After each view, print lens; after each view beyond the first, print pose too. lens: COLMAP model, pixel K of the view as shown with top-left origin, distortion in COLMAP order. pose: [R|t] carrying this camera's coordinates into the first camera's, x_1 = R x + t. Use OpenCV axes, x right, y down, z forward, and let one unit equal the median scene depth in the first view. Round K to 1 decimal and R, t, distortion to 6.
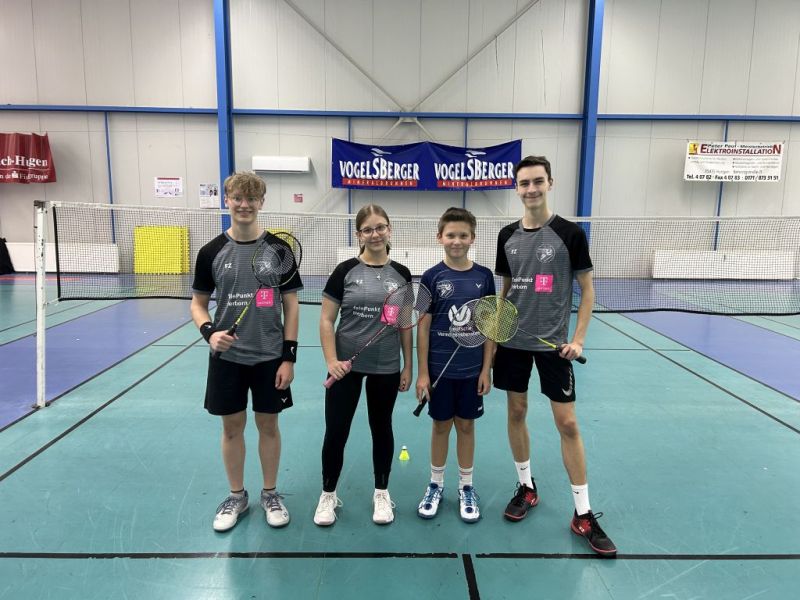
lens RADIAL K [[579.1, 0, 395.0], [0, 579.1, 296.1], [0, 0, 1]] dist [0.037384, -0.039929]
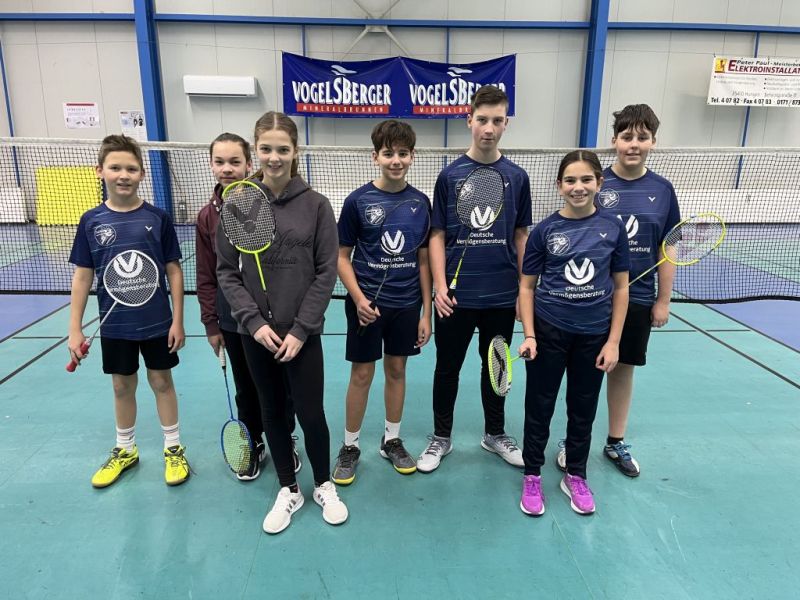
lens RADIAL K [[586.1, 0, 393.6], [0, 586.1, 294.8], [0, 0, 1]] dist [0.051508, -0.066621]
pose [[0.999131, -0.015219, 0.038812, 0.009069], [0.011204, 0.994759, 0.101630, -0.018863], [-0.040155, -0.101106, 0.994065, 0.147609]]
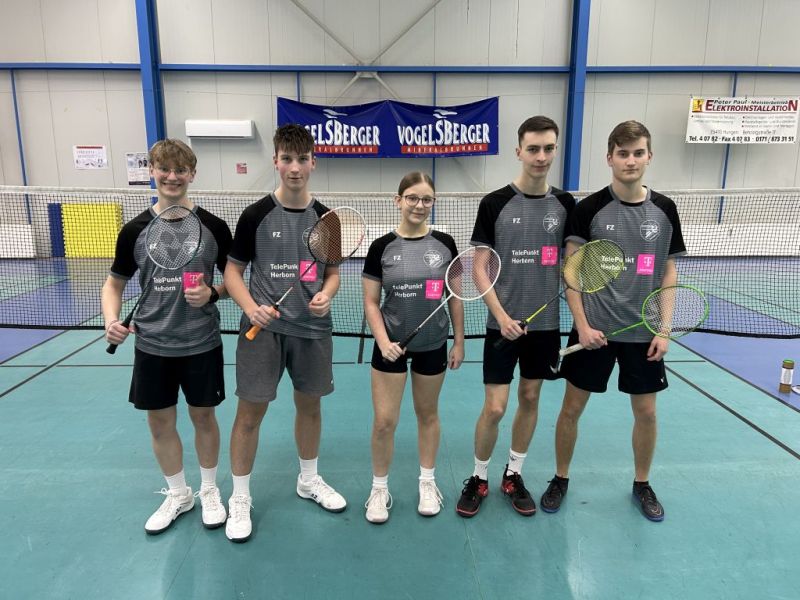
lens RADIAL K [[579.1, 0, 389.5], [0, 579.1, 290.9], [0, 0, 1]] dist [0.037384, -0.039929]
pose [[0.999860, -0.013441, 0.009992, 0.044271], [0.013043, 0.999158, 0.038906, -0.018504], [-0.010506, -0.038770, 0.999193, 0.132249]]
